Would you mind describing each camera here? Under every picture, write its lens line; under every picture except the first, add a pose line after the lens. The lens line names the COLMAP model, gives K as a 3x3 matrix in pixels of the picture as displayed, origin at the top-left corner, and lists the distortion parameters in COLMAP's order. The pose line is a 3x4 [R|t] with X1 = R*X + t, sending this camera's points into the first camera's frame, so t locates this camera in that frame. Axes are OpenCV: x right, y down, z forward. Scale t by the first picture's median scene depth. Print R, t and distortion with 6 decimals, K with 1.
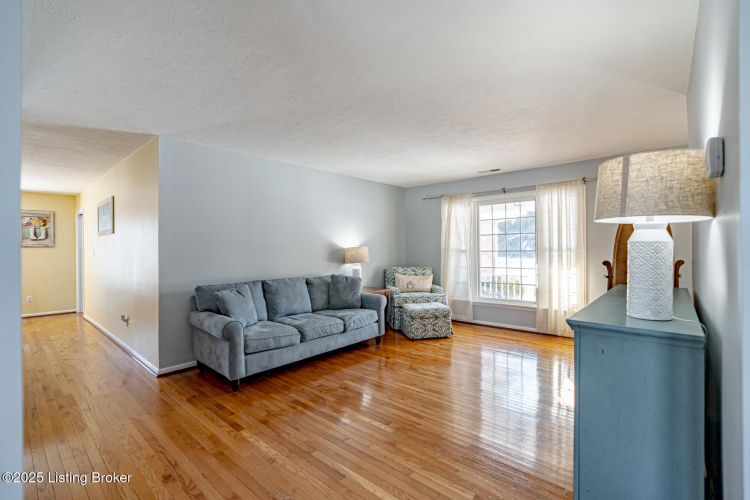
lens RADIAL K [[341.6, 0, 374.3], [0, 341.6, 245.2], [0, 0, 1]] dist [0.000210, -0.000844]
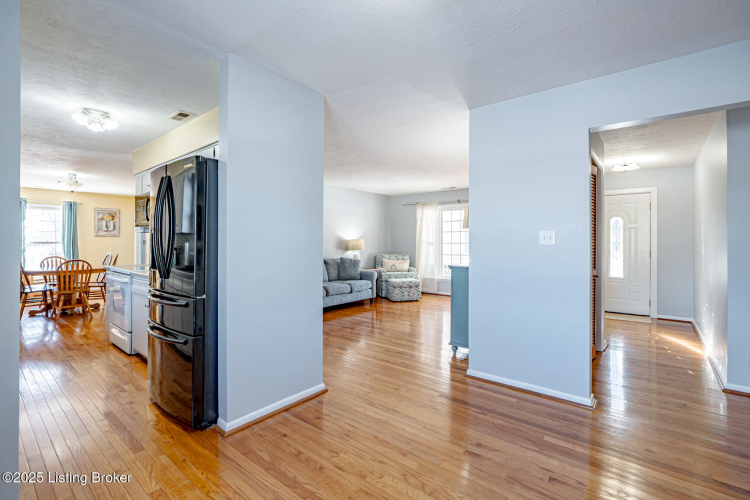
lens RADIAL K [[341.6, 0, 370.6], [0, 341.6, 241.5], [0, 0, 1]] dist [0.000210, -0.000844]
pose [[0.999393, 0.011885, 0.032732, -0.039206], [-0.012140, 0.999898, 0.007583, 0.003514], [-0.032638, -0.007976, 0.999435, -0.437200]]
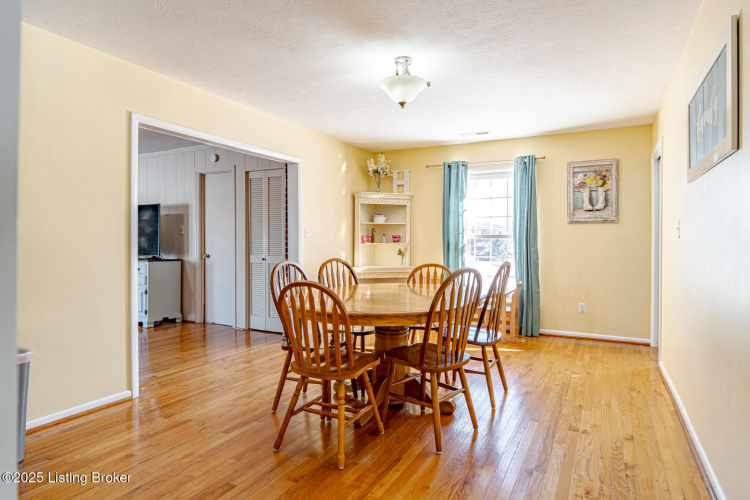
lens RADIAL K [[432.8, 0, 376.9], [0, 432.8, 248.9], [0, 0, 1]] dist [-0.005152, 0.000359]
pose [[0.251017, 0.030290, -0.967509, -0.465888], [0.007656, 0.999417, 0.033275, 0.030687], [0.967952, -0.015760, 0.250638, 0.588351]]
